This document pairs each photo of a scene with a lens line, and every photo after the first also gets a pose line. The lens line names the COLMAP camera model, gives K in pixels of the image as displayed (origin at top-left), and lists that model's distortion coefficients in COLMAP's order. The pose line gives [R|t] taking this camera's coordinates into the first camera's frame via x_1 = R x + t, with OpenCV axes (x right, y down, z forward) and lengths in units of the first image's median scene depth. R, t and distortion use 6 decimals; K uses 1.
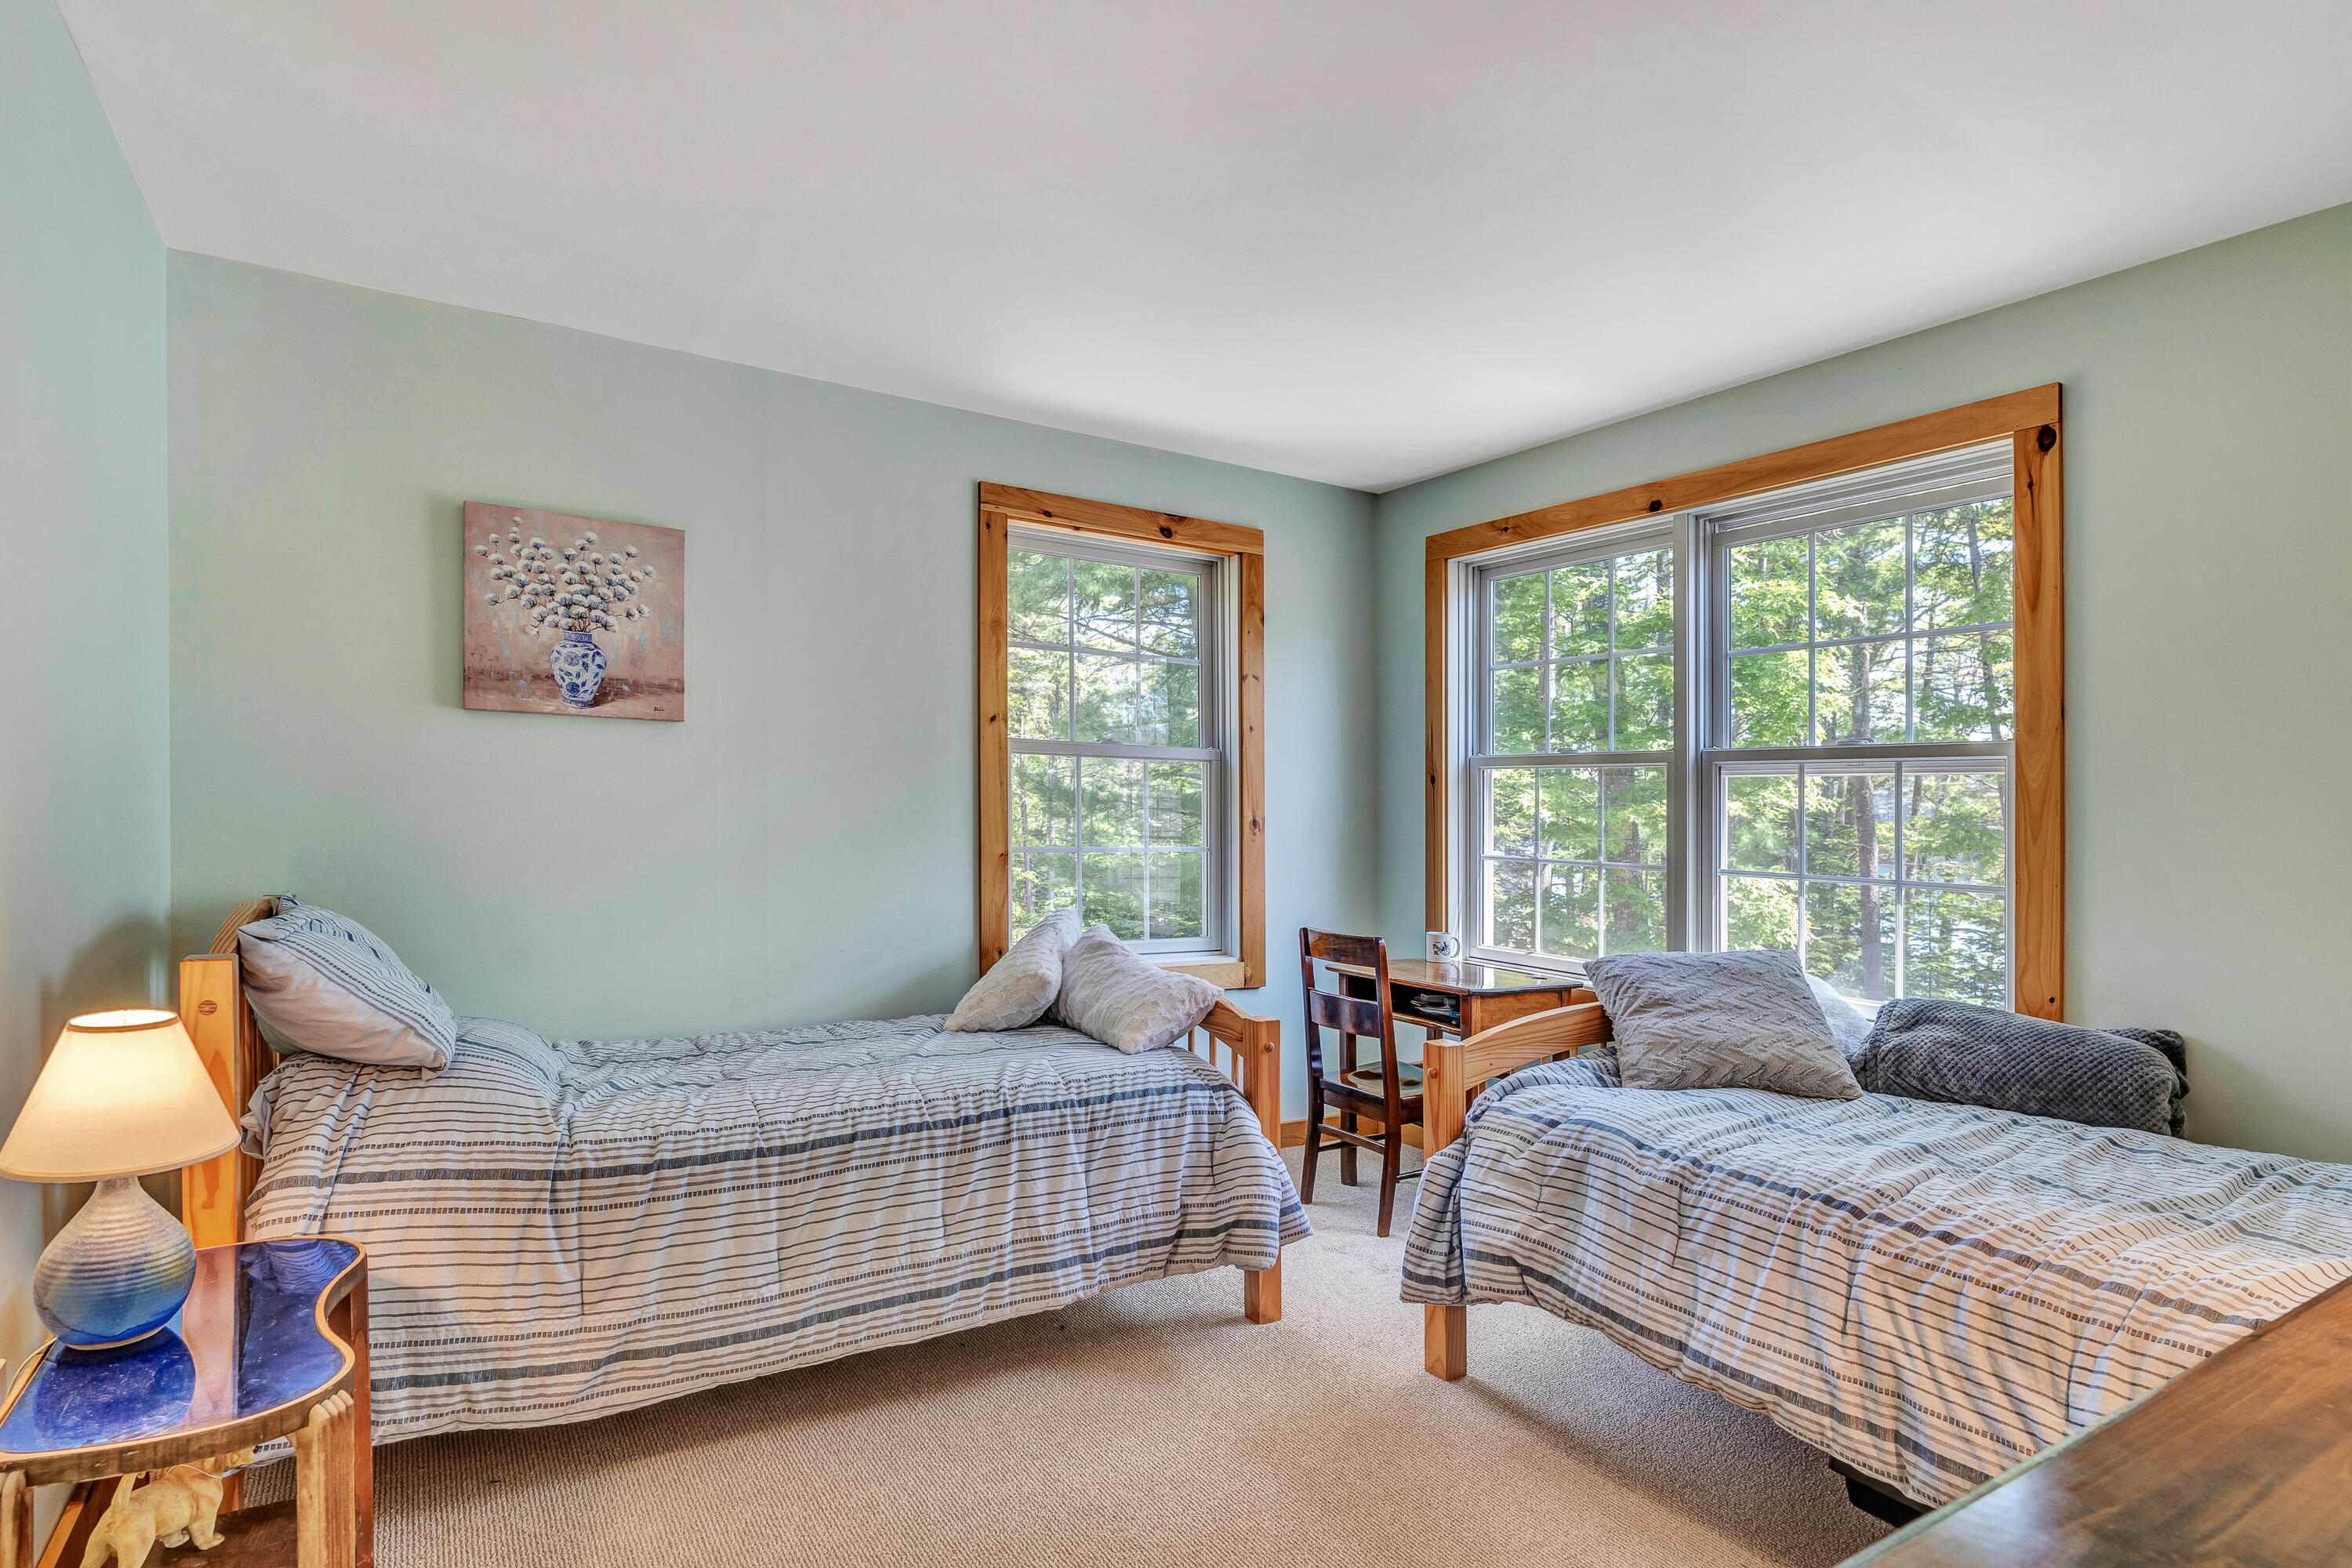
lens RADIAL K [[1204.9, 0, 1178.7], [0, 1204.9, 804.6], [0, 0, 1]] dist [-0.003741, 0.003670]
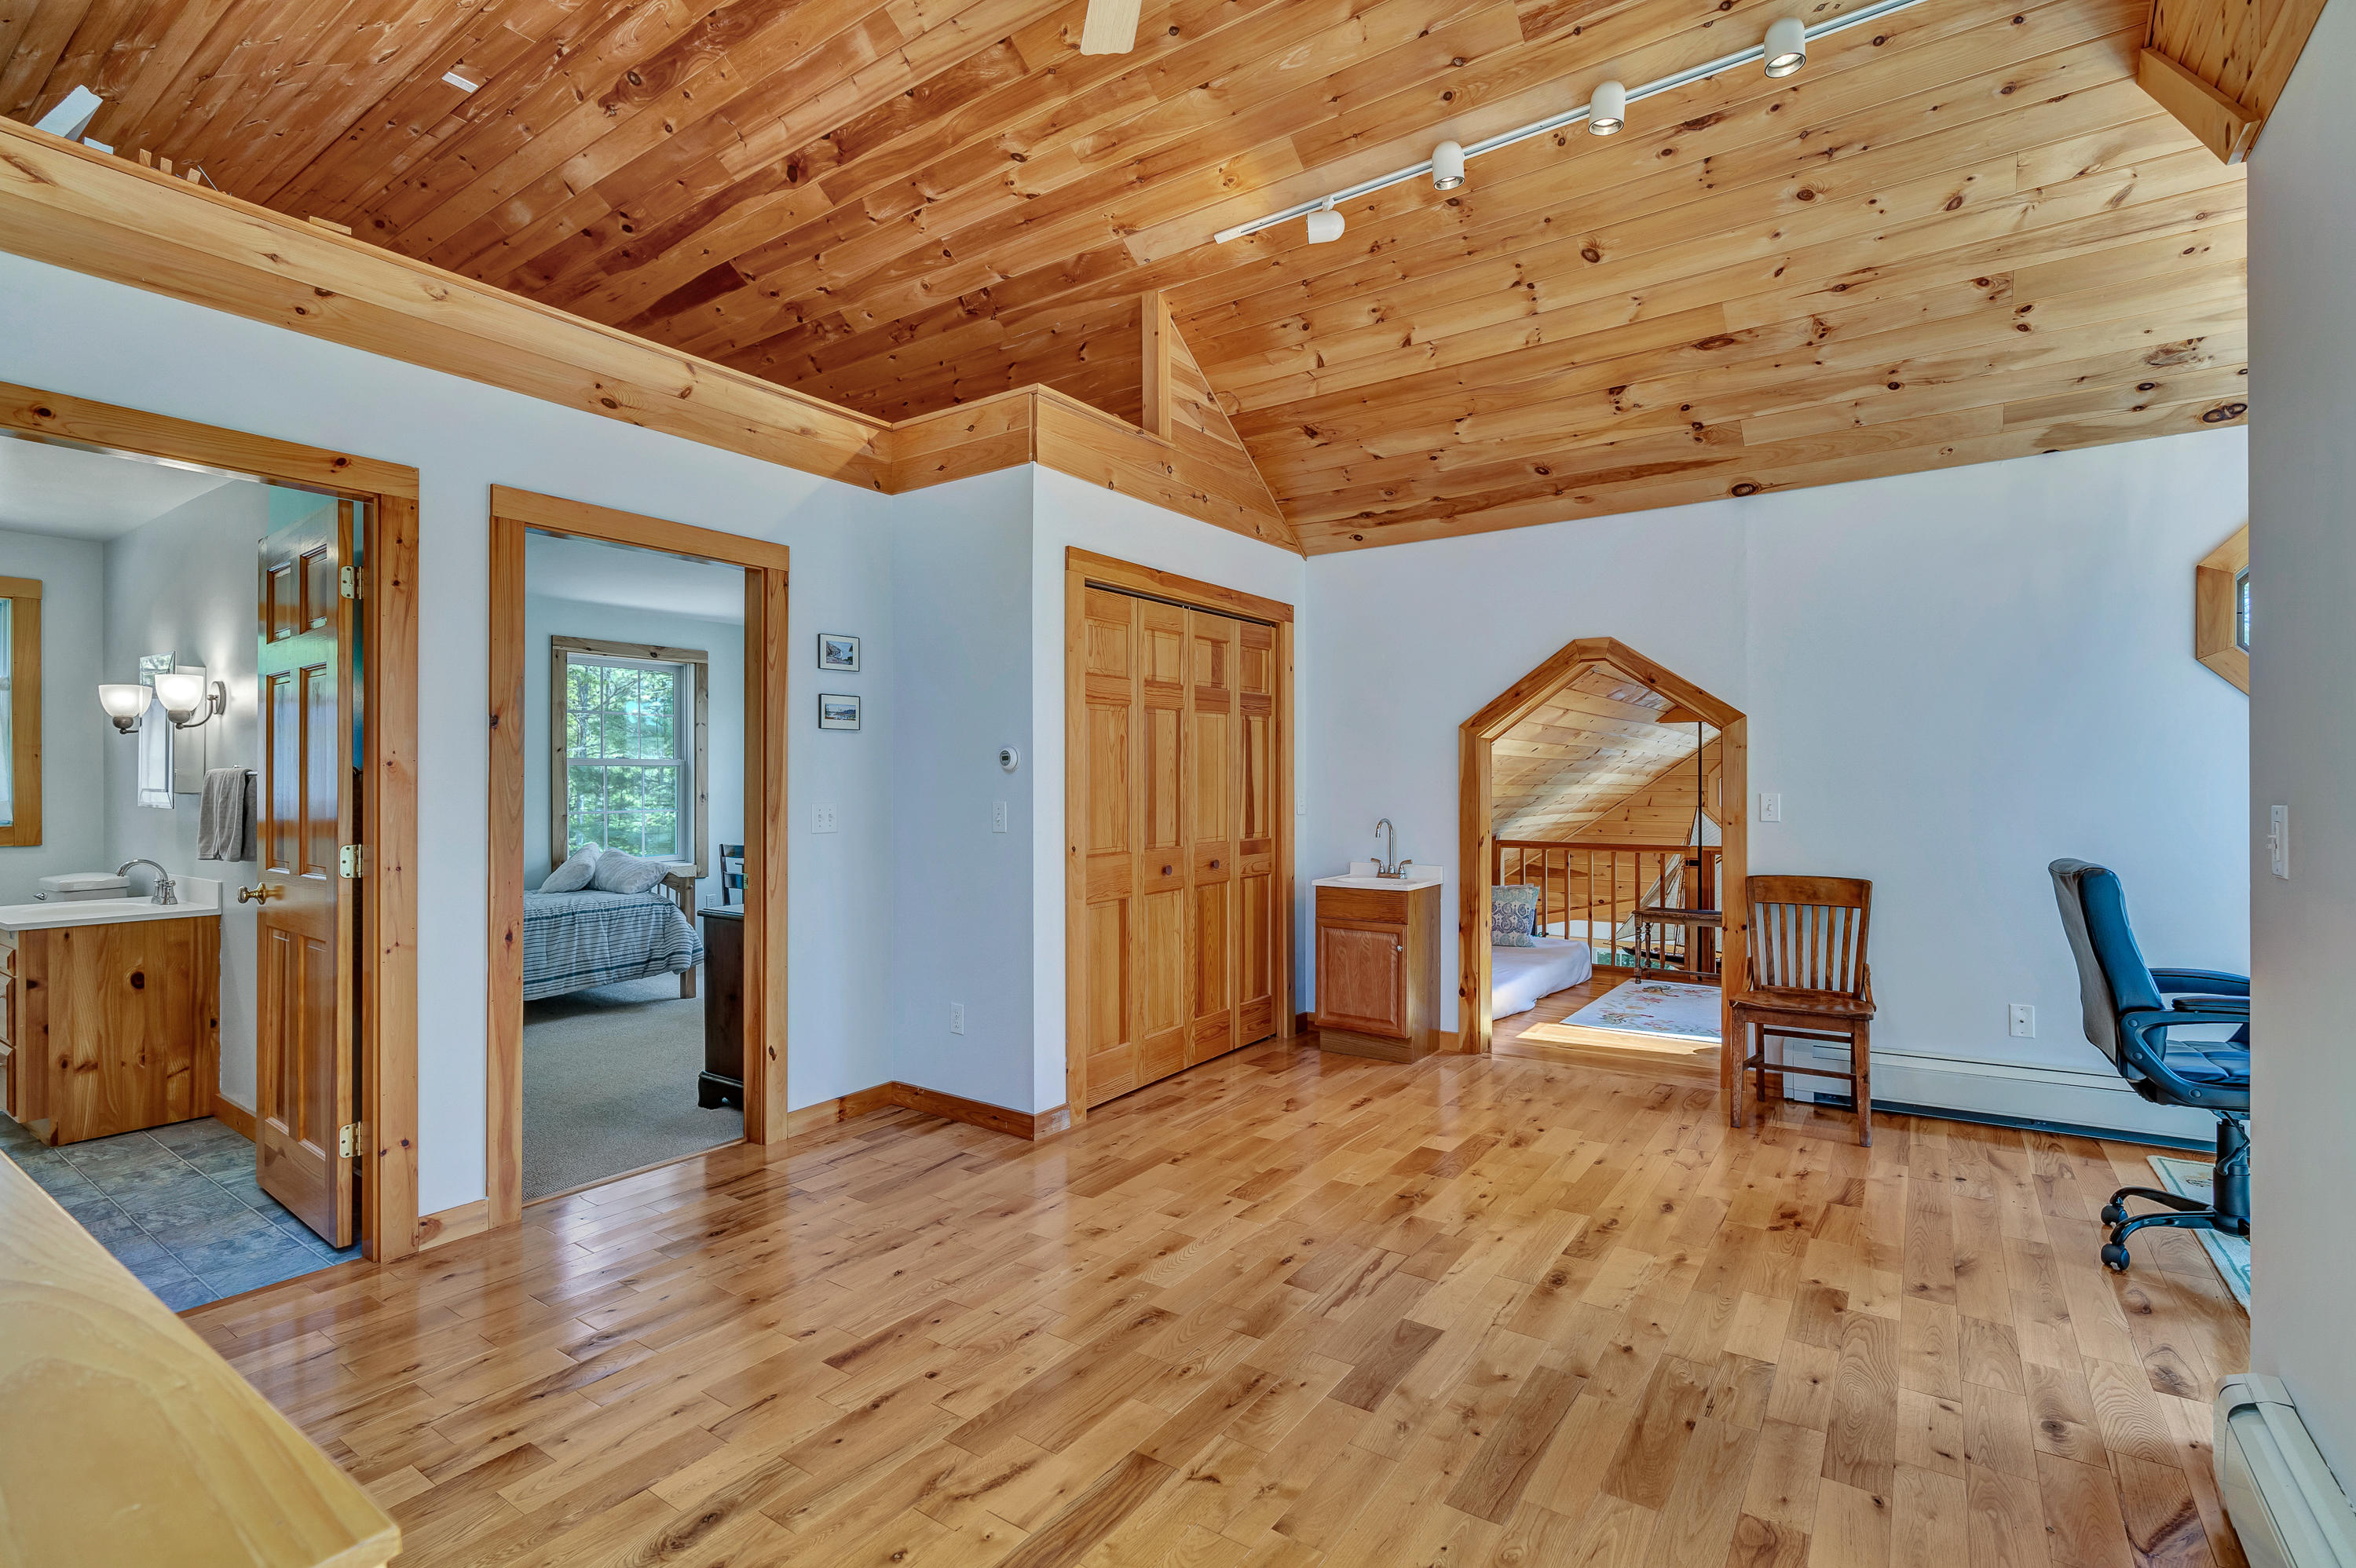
lens RADIAL K [[1073.9, 0, 1168.1], [0, 1073.9, 777.0], [0, 0, 1]] dist [-0.002892, -0.000616]
pose [[0.925052, -0.004830, 0.379811, 0.121451], [0.001961, 0.999967, 0.007940, -0.035583], [-0.379836, -0.006600, 0.925030, -1.180784]]
